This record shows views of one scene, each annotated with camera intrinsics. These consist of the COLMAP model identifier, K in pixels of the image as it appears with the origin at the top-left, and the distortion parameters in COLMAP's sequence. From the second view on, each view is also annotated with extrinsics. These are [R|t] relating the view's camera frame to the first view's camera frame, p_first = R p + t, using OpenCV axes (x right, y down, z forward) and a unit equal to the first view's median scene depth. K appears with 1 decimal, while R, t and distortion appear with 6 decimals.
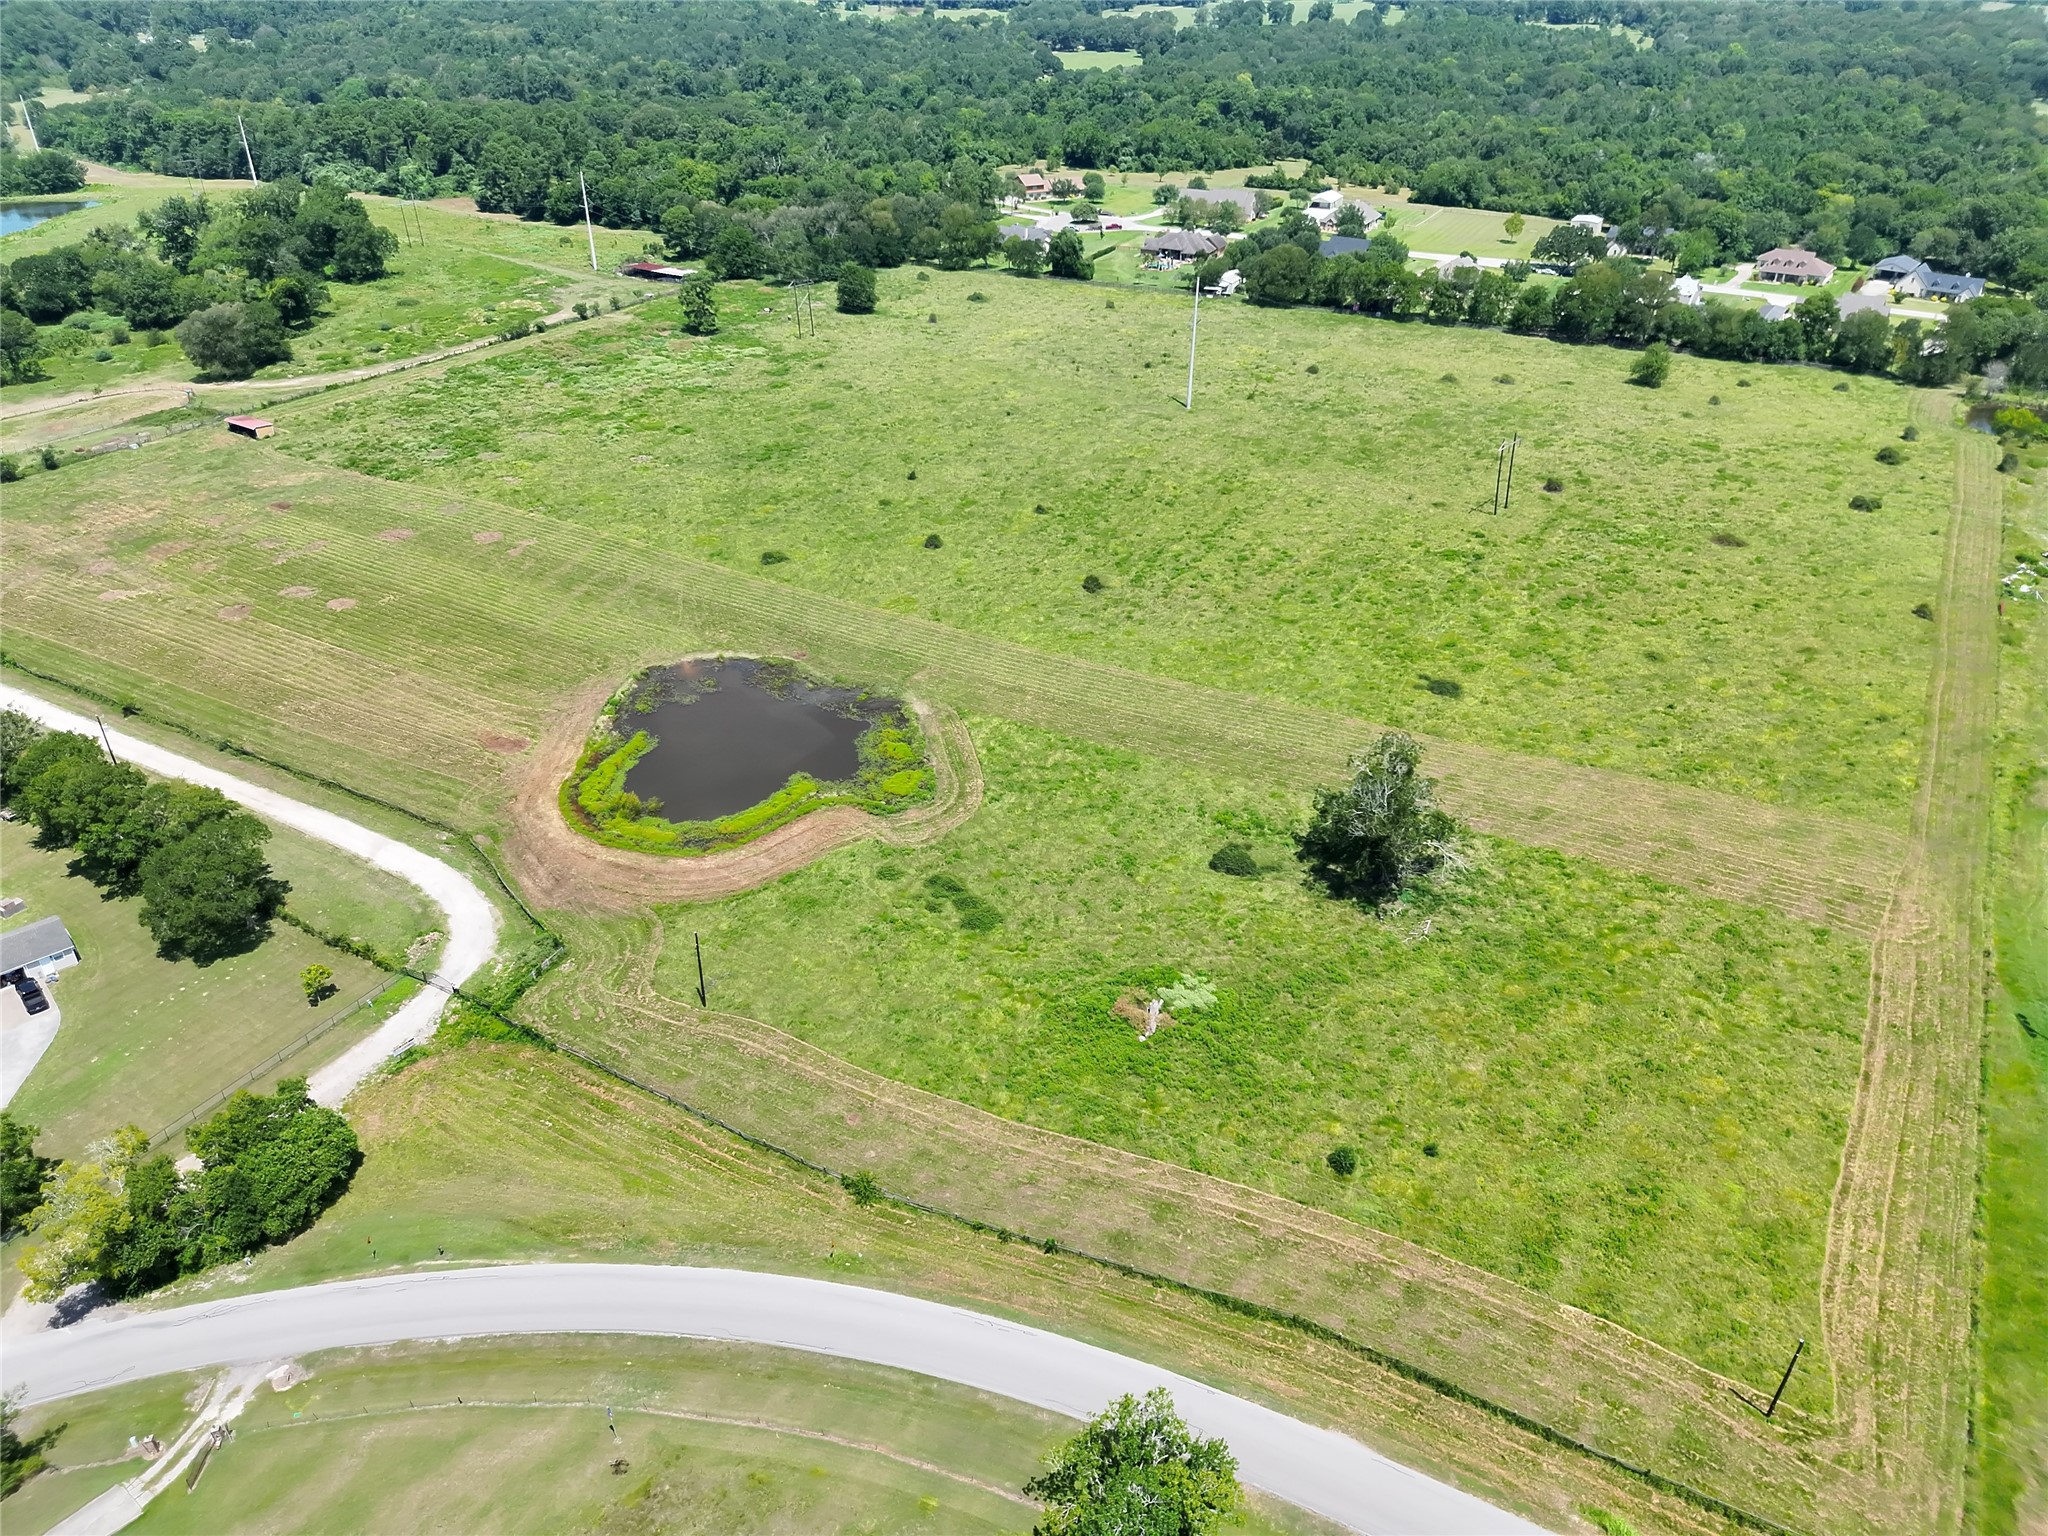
lens RADIAL K [[1437.0, 0, 1021.9], [0, 1437.0, 756.6], [0, 0, 1]] dist [0.063674, -0.054263]
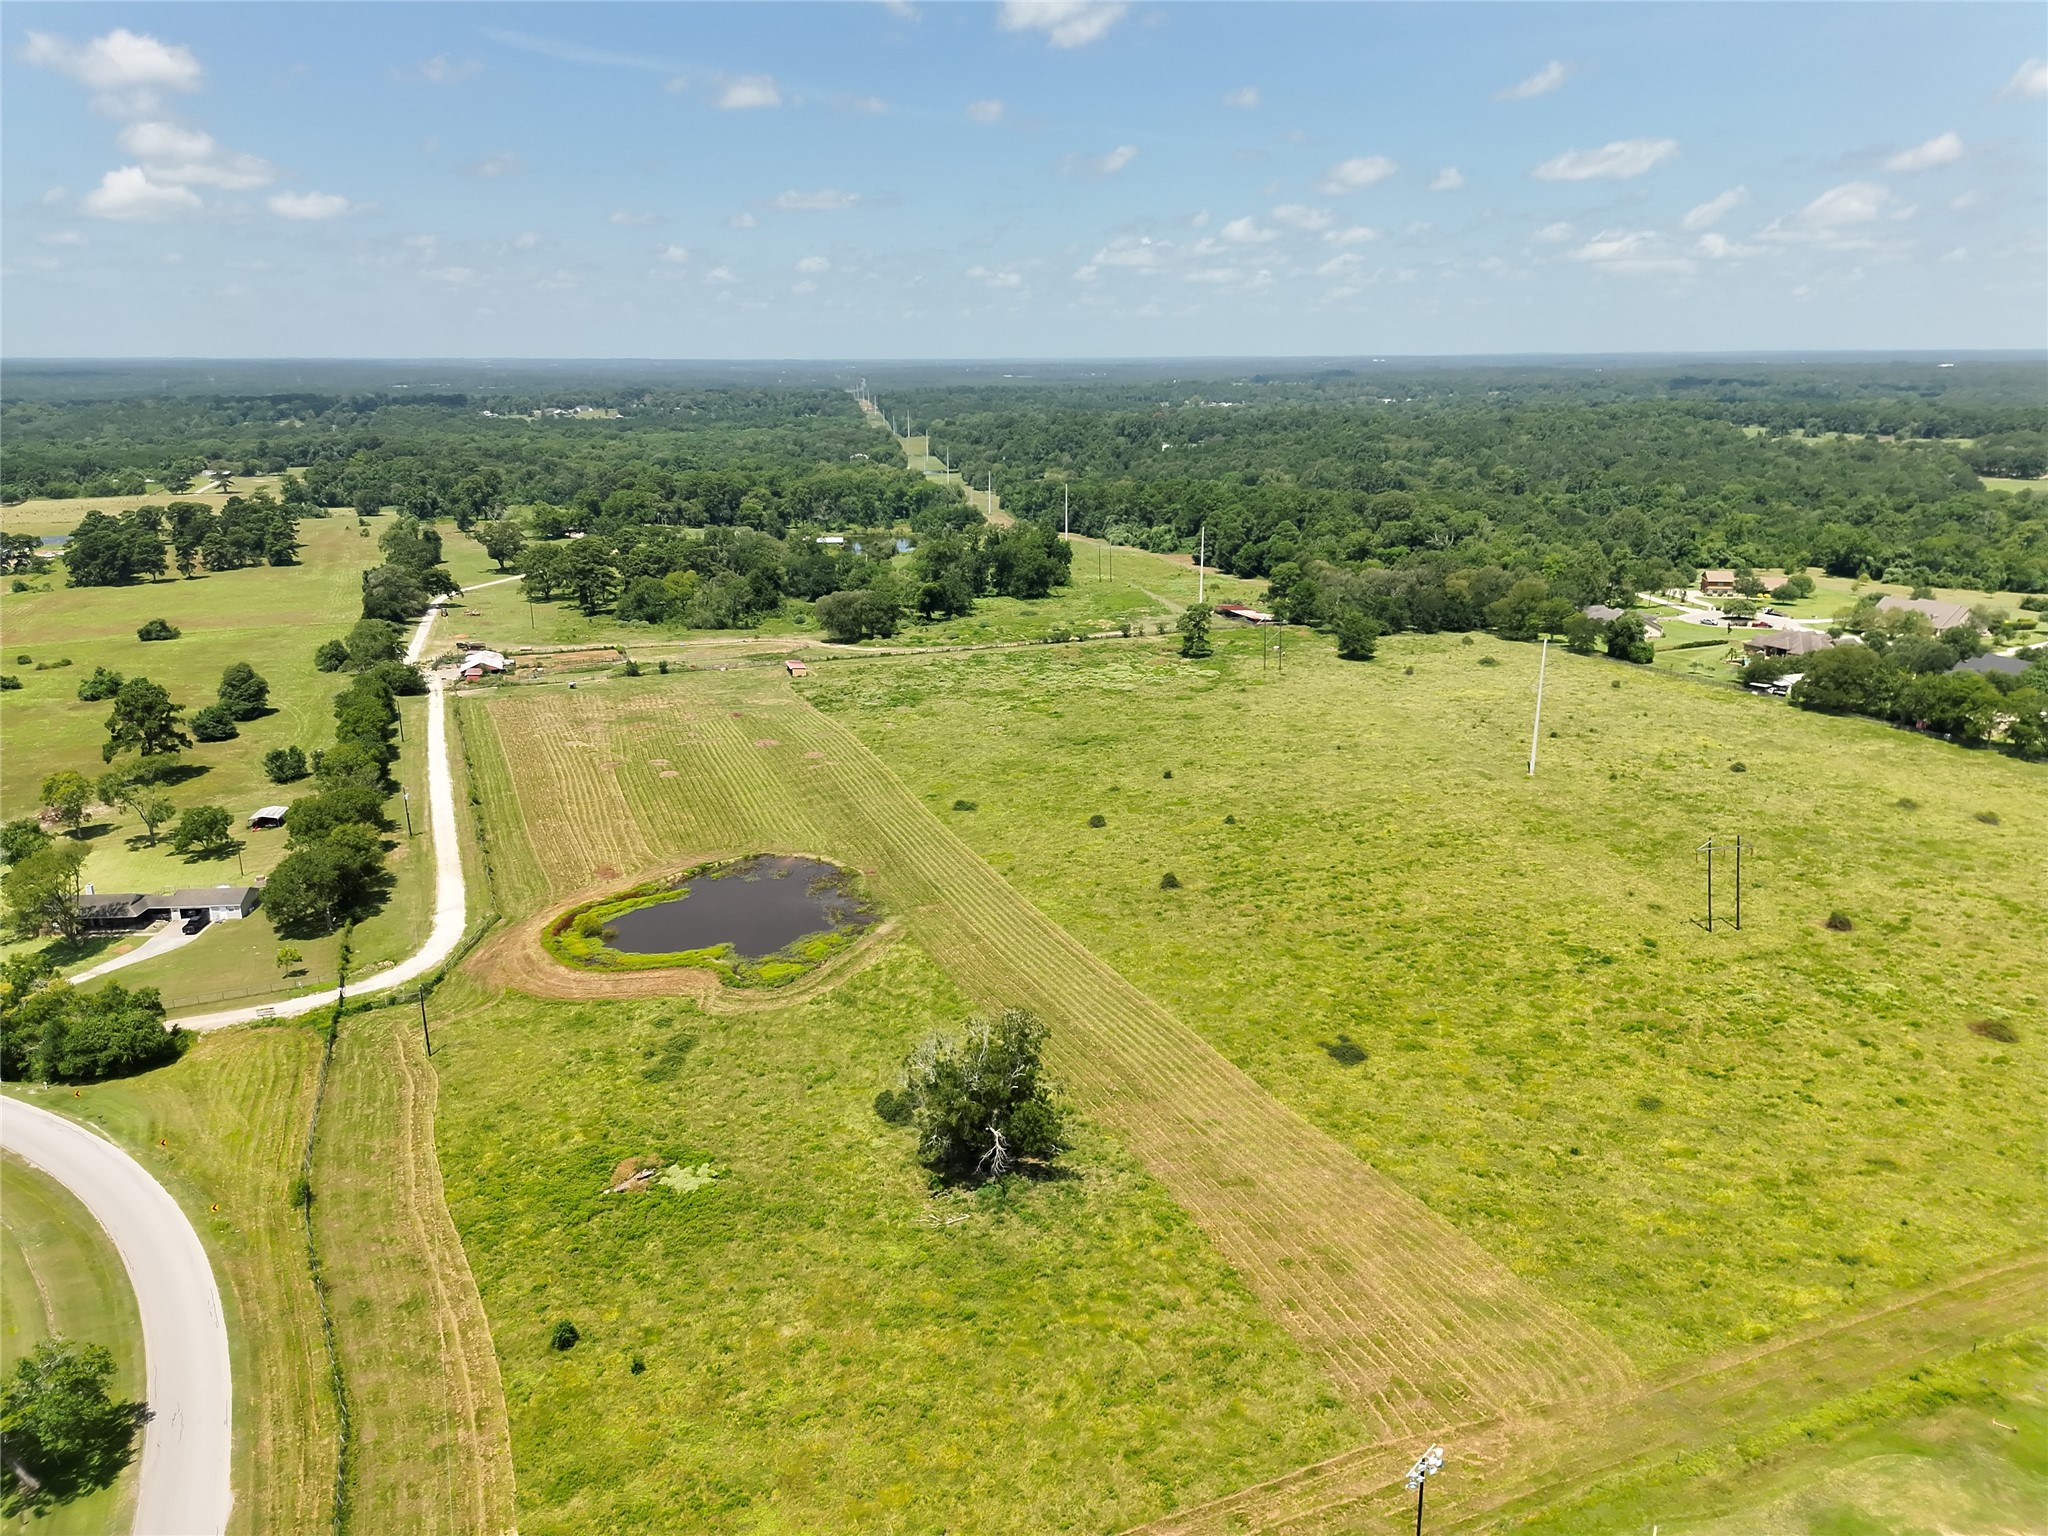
lens RADIAL K [[1437.0, 0, 1027.6], [0, 1437.0, 768.6], [0, 0, 1]] dist [0.063674, -0.054263]
pose [[0.783169, 0.163475, -0.599935, 0.434287], [-0.309252, 0.939437, -0.147720, -0.014486], [0.539453, 0.301221, 0.786293, 0.121623]]
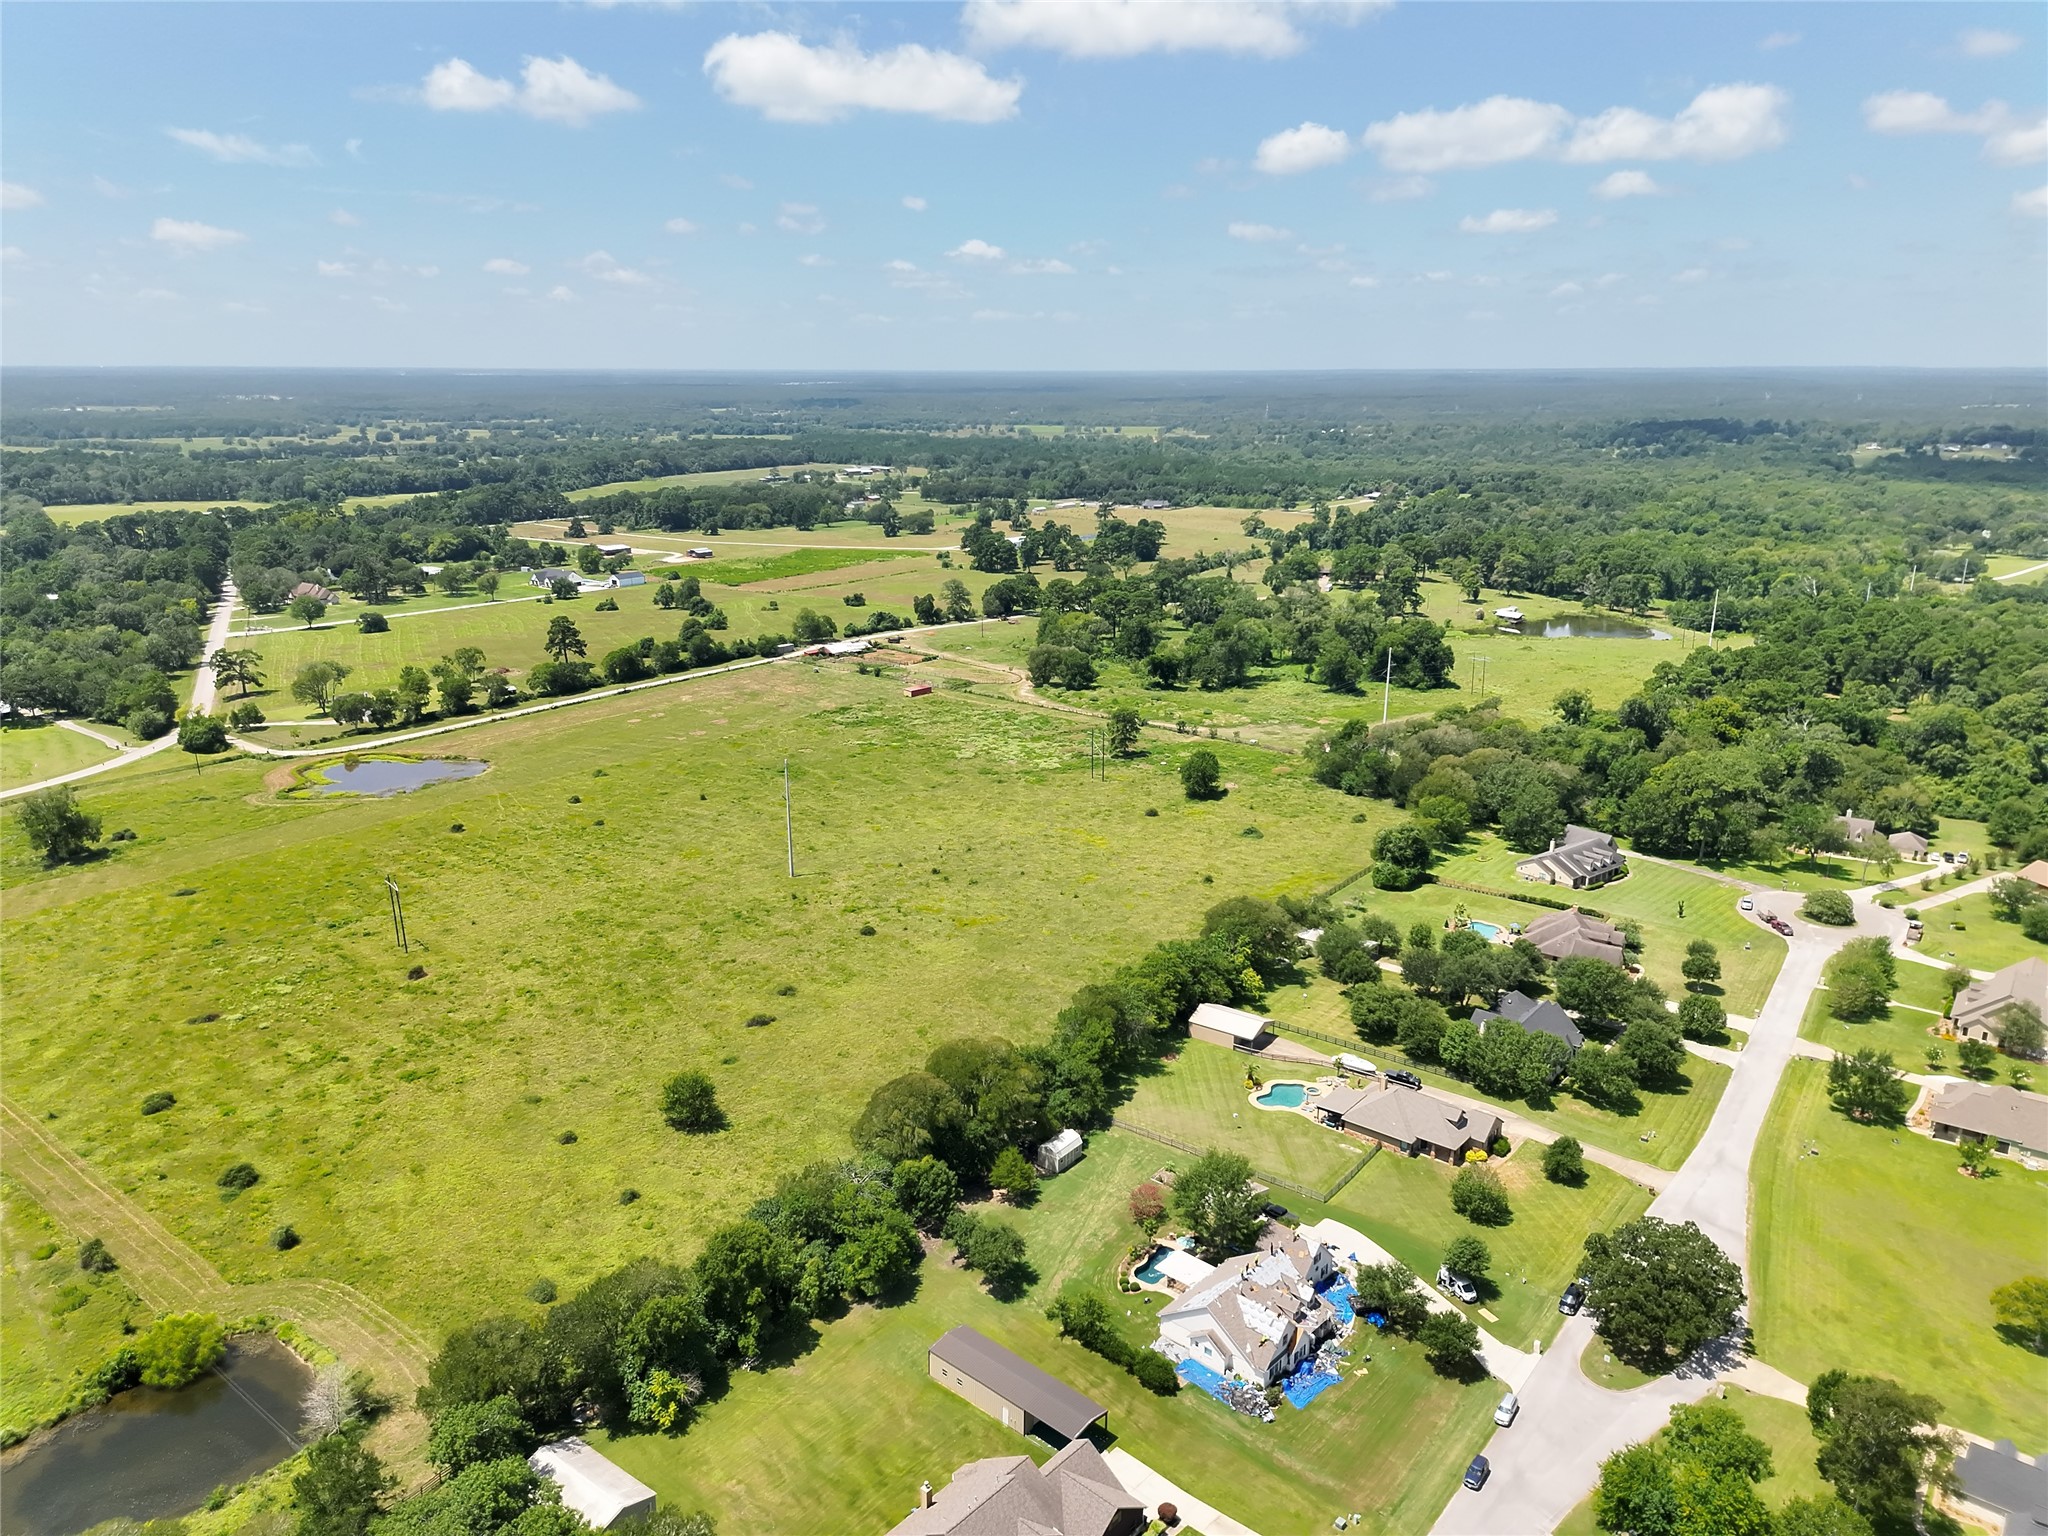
lens RADIAL K [[1437.0, 0, 1030.2], [0, 1437.0, 776.1], [0, 0, 1]] dist [0.063674, -0.054263]
pose [[-0.137551, 0.267795, -0.953607, 1.100490], [-0.507944, 0.807454, 0.300019, -0.727661], [0.850337, 0.525647, 0.024959, 1.139245]]
